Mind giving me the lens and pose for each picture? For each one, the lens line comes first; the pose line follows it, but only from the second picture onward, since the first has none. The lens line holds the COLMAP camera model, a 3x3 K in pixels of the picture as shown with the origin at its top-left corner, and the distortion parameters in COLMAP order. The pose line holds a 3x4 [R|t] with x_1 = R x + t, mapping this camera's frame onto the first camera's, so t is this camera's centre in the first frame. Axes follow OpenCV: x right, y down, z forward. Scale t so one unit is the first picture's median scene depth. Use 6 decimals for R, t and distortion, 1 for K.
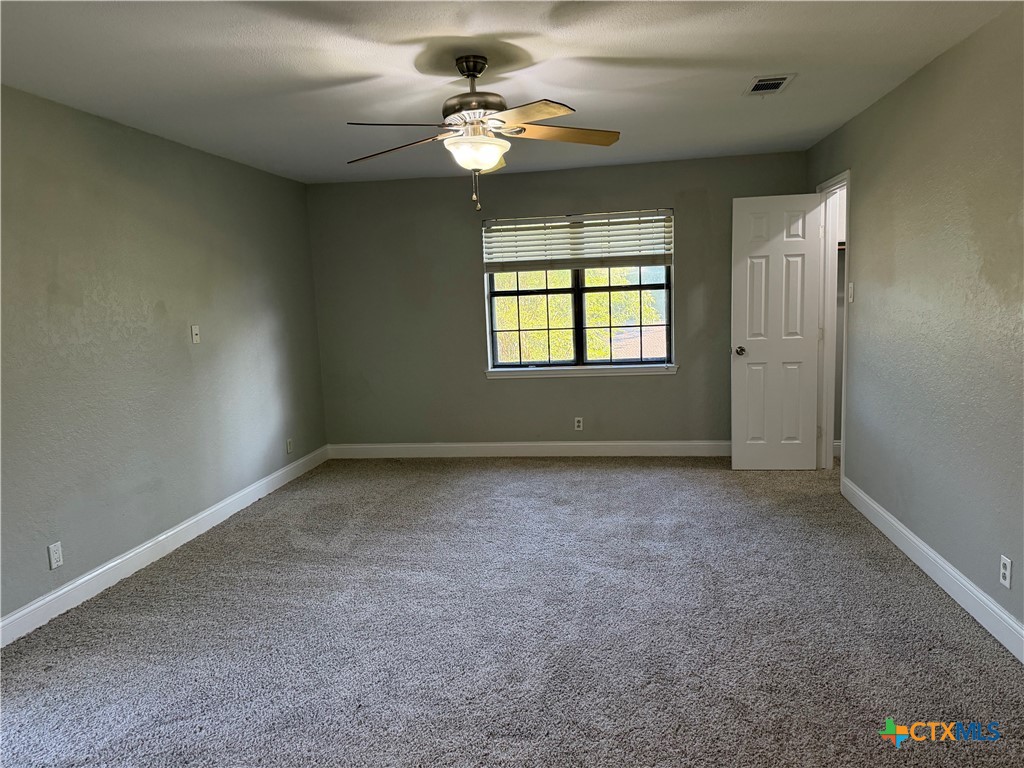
lens RADIAL K [[716.0, 0, 512.0], [0, 716.0, 384.0], [0, 0, 1]] dist [0.177164, -0.300745]
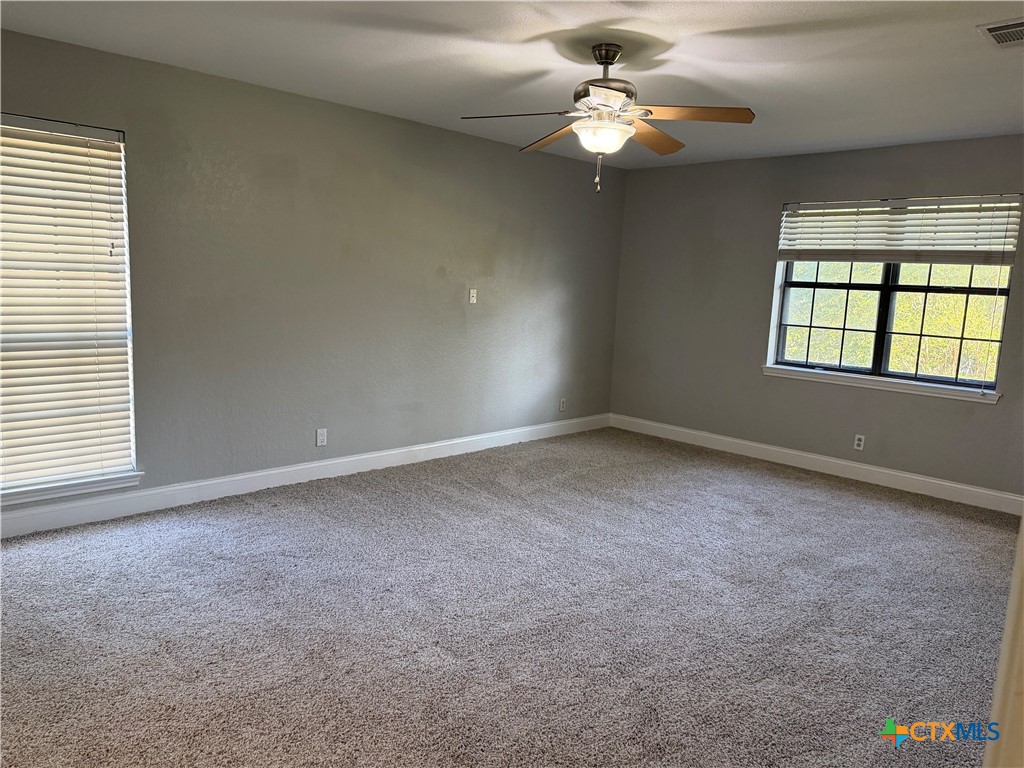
lens RADIAL K [[720.7, 0, 512.0], [0, 720.7, 384.0], [0, 0, 1]] dist [0.096695, -0.119784]
pose [[0.797808, 0.162682, -0.580549, 0.279307], [-0.151853, 0.986086, 0.067641, -0.010122], [0.583475, 0.034194, 0.811411, 0.047292]]
